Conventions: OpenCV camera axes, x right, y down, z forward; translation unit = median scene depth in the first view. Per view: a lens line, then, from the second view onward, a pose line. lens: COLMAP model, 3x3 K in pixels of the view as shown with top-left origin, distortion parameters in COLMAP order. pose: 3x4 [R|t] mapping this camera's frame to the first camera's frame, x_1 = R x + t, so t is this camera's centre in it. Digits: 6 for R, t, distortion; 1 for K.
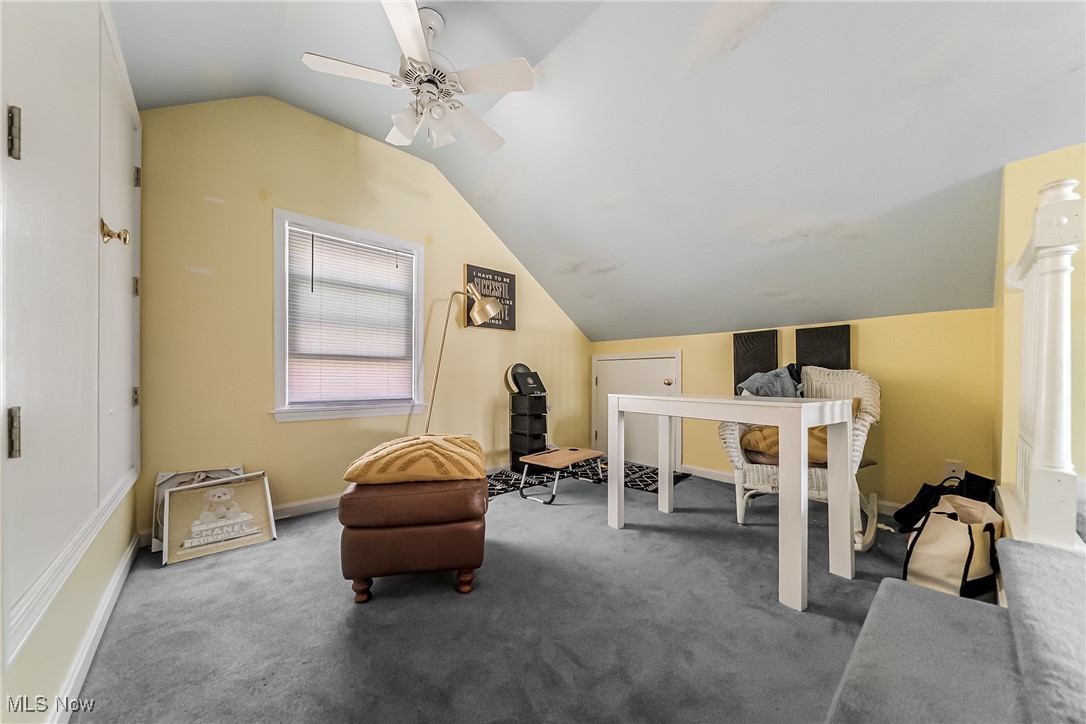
lens RADIAL K [[368.4, 0, 544.0], [0, 368.4, 374.7], [0, 0, 1]] dist [-0.000320, -0.000007]
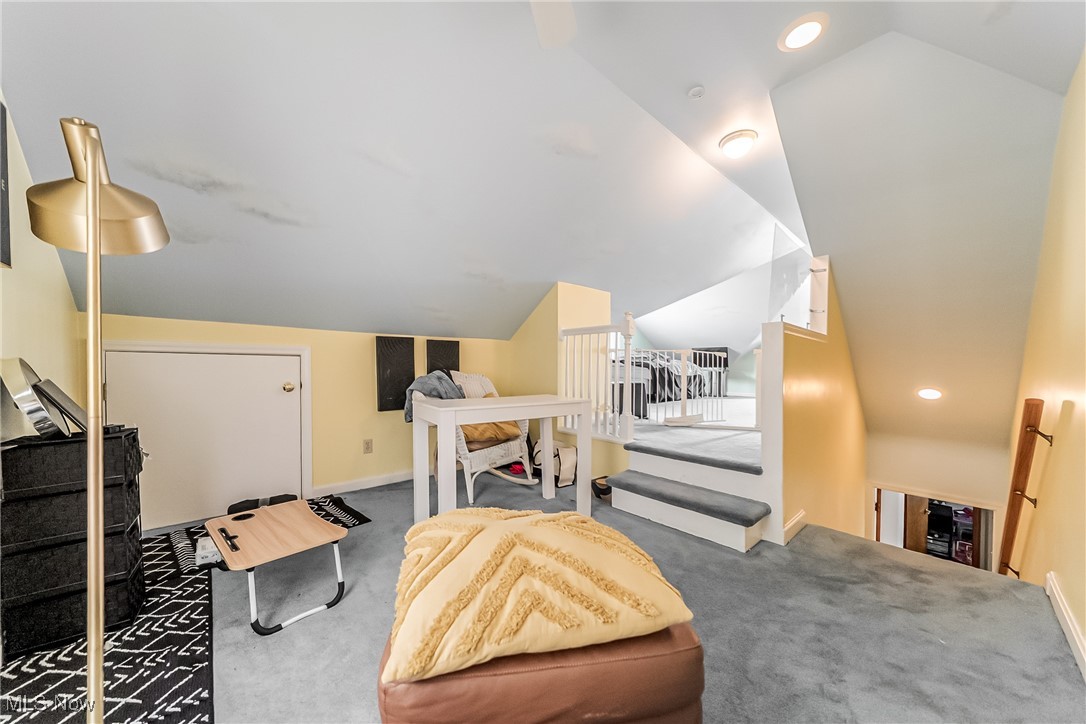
lens RADIAL K [[368.4, 0, 544.0], [0, 368.4, 374.7], [0, 0, 1]] dist [-0.000320, -0.000007]
pose [[0.017588, -0.022015, 0.999603, -0.476099], [-0.013576, 0.999660, 0.022255, -0.035240], [-0.999753, -0.013962, 0.017283, 0.533058]]
